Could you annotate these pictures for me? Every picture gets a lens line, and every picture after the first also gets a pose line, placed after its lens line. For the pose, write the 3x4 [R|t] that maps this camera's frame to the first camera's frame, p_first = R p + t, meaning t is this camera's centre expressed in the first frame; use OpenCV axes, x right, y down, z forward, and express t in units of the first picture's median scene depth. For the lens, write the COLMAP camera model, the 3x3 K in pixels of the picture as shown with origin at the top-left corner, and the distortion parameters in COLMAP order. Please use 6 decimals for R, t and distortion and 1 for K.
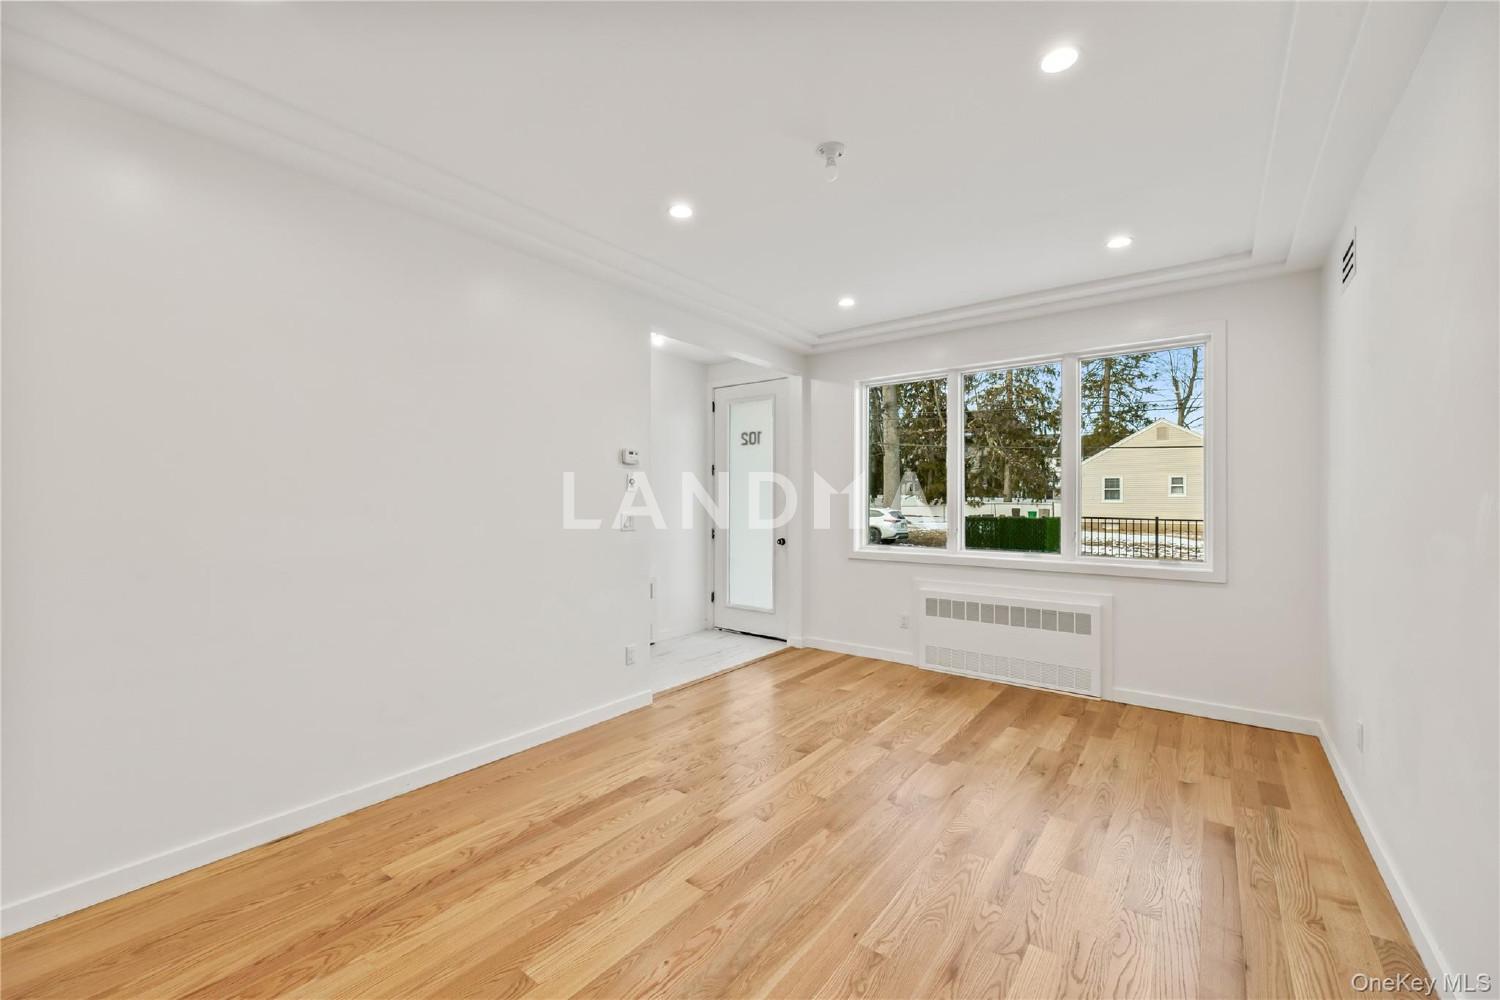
lens RADIAL K [[592.8, 0, 750.0], [0, 592.8, 500.0], [0, 0, 1]] dist [0.009738, -0.000362]
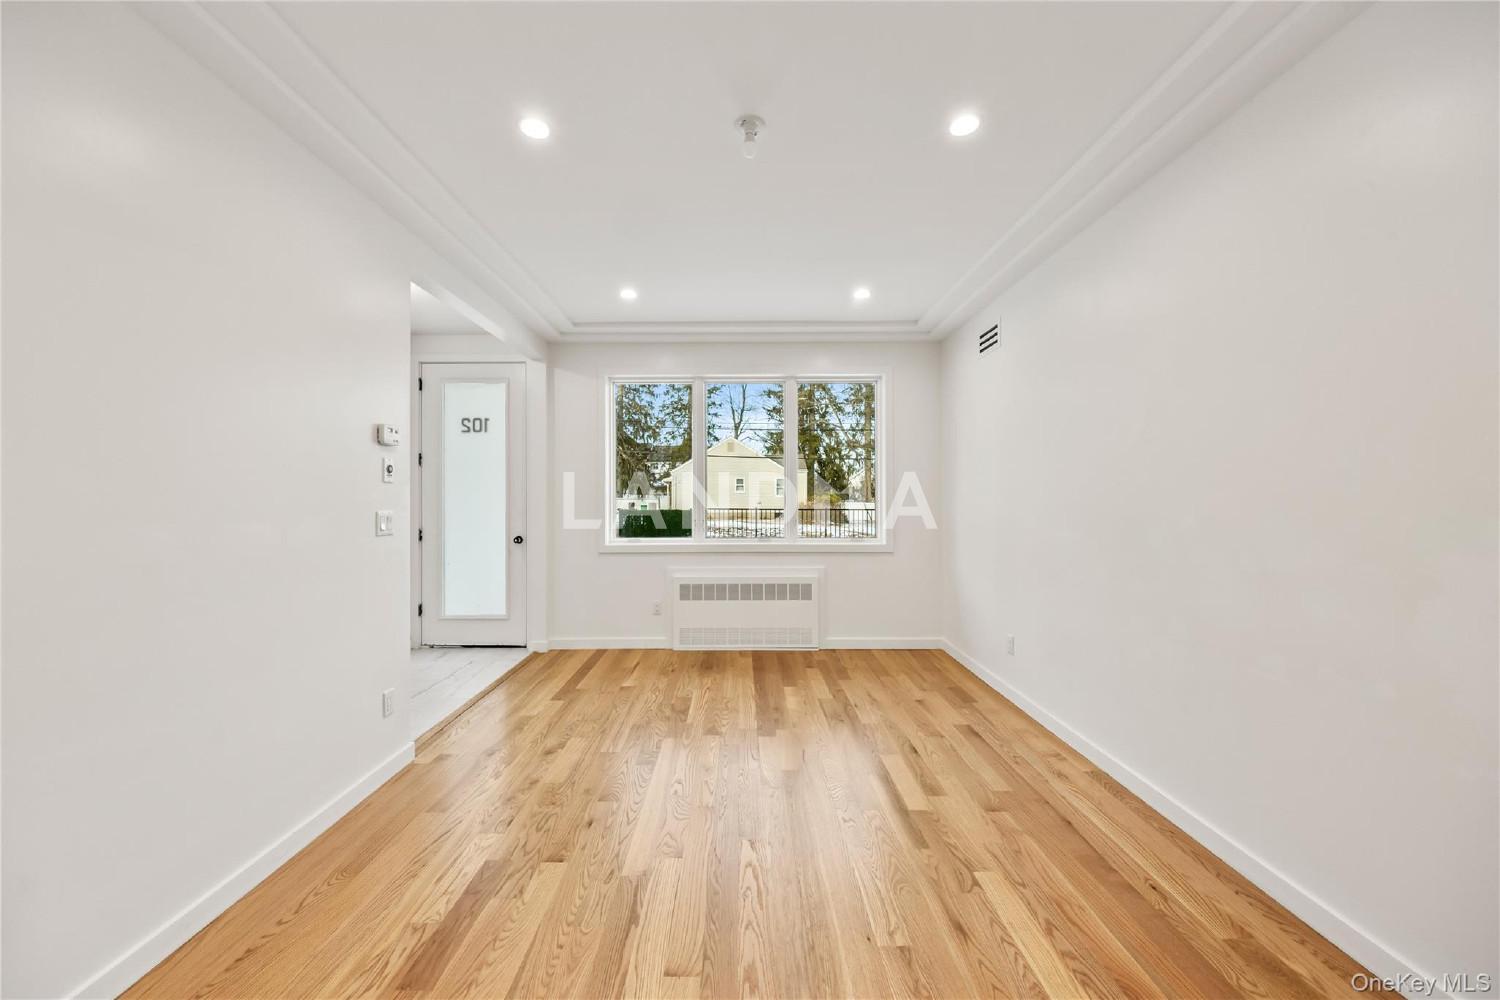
lens RADIAL K [[527.6, 0, 745.1], [0, 527.6, 496.6], [0, 0, 1]] dist [0.017835, -0.010864]
pose [[0.805693, -0.003697, 0.592321, -0.238392], [0.002823, 0.999993, 0.002402, 0.003299], [-0.592326, -0.000263, 0.805698, 0.203497]]
